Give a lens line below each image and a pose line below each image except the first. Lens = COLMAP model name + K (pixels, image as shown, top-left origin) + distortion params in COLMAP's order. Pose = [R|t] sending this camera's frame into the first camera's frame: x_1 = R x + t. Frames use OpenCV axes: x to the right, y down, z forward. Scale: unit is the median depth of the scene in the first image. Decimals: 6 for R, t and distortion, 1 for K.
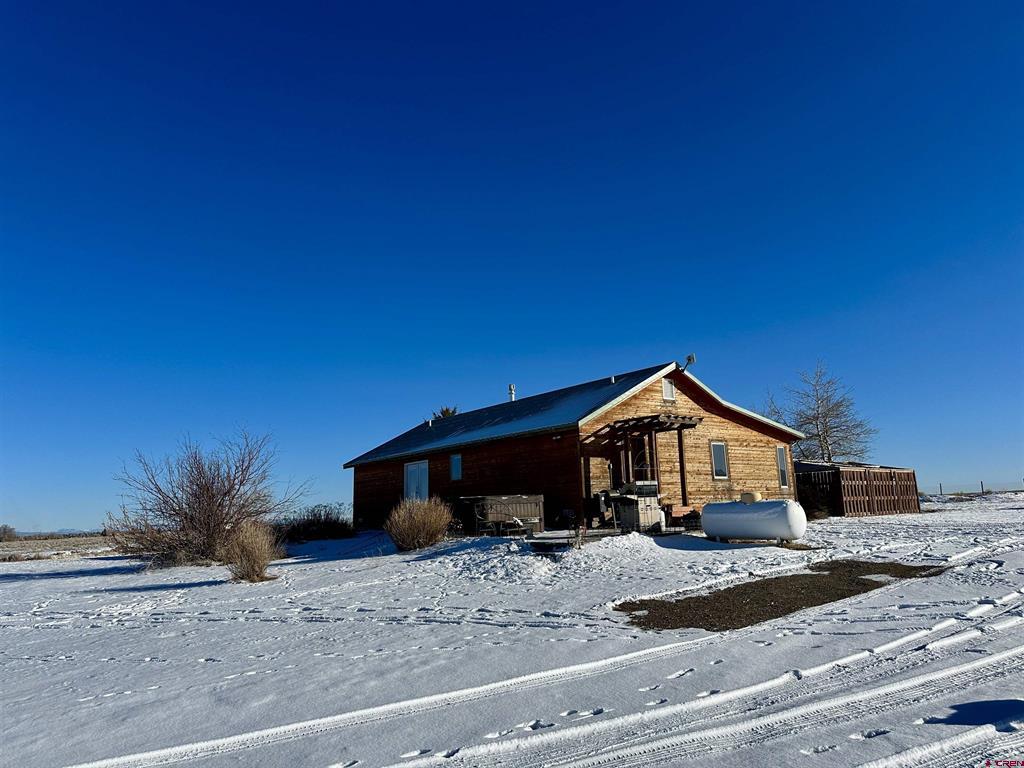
lens RADIAL K [[701.6, 0, 512.0], [0, 701.6, 384.0], [0, 0, 1]] dist [0.002996, 0.000130]
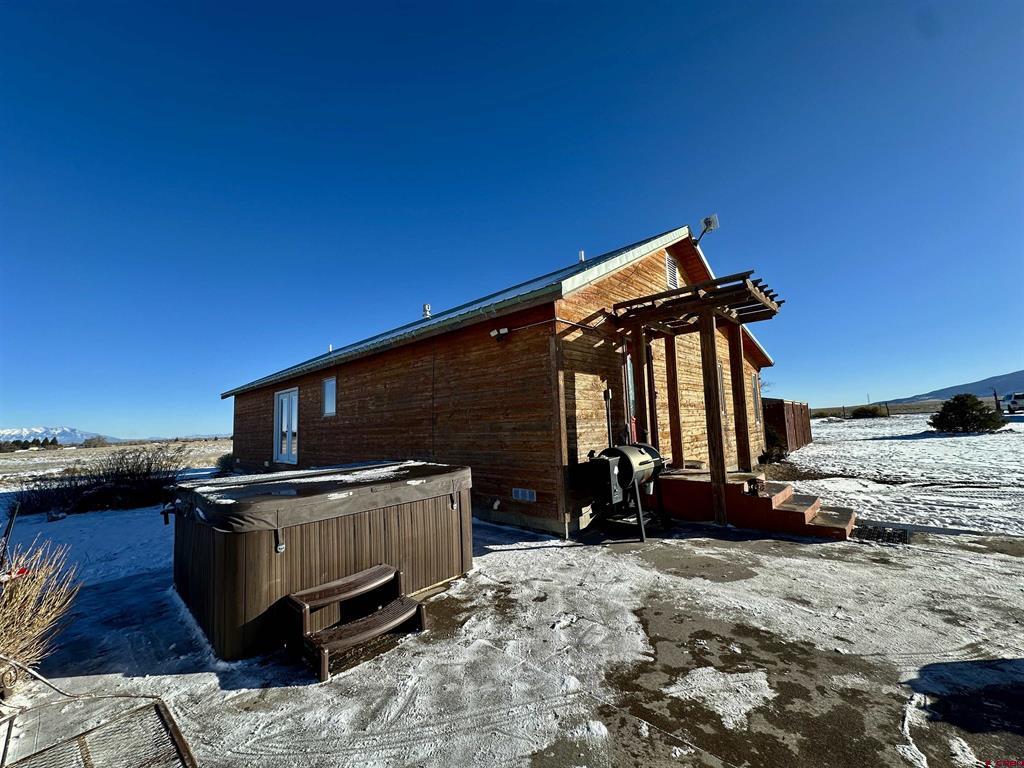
lens RADIAL K [[410.8, 0, 512.0], [0, 410.8, 384.0], [0, 0, 1]] dist [-0.000048, -0.000006]
pose [[0.985317, 0.011224, 0.170365, 0.026198], [-0.024661, 0.996729, 0.076959, 0.090392], [-0.168944, -0.080031, 0.982371, 0.734721]]
